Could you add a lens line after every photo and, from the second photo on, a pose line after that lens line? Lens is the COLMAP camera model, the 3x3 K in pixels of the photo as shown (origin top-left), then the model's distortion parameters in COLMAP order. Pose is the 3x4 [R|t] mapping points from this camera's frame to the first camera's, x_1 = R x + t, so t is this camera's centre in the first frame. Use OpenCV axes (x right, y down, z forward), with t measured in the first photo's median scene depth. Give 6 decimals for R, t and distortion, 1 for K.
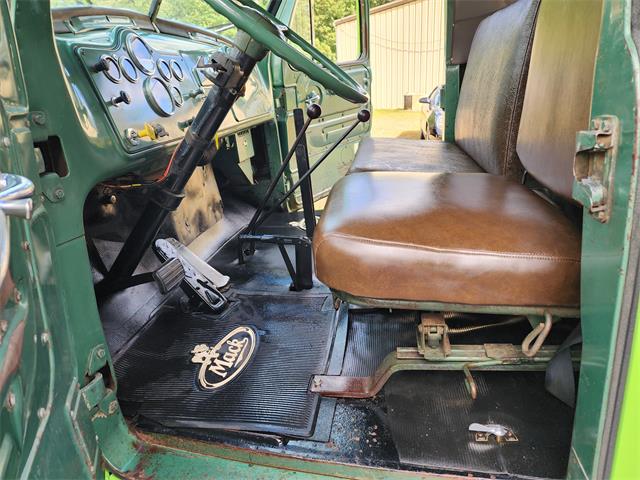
lens RADIAL K [[470.5, 0, 321.0], [0, 470.5, 215.8], [0, 0, 1]] dist [0.029859, -0.003942]
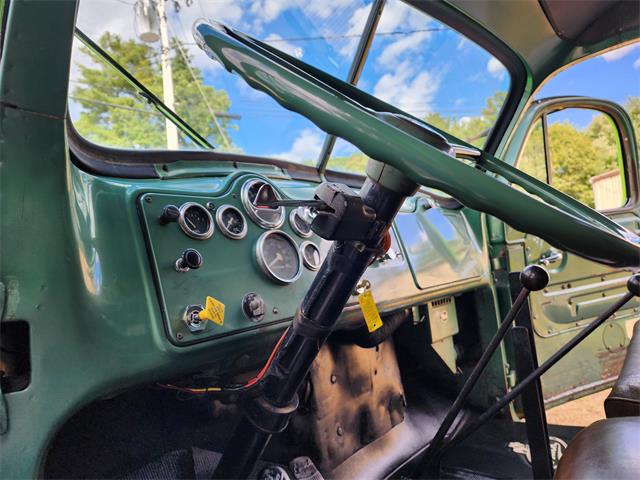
lens RADIAL K [[421.2, 0, 320.0], [0, 421.2, 240.0], [0, 0, 1]] dist [0.086289, -0.084489]
pose [[0.854686, -0.035688, -0.517917, 0.027632], [-0.114248, 0.960247, -0.254703, -0.077670], [0.506418, 0.276862, 0.816632, 0.321452]]
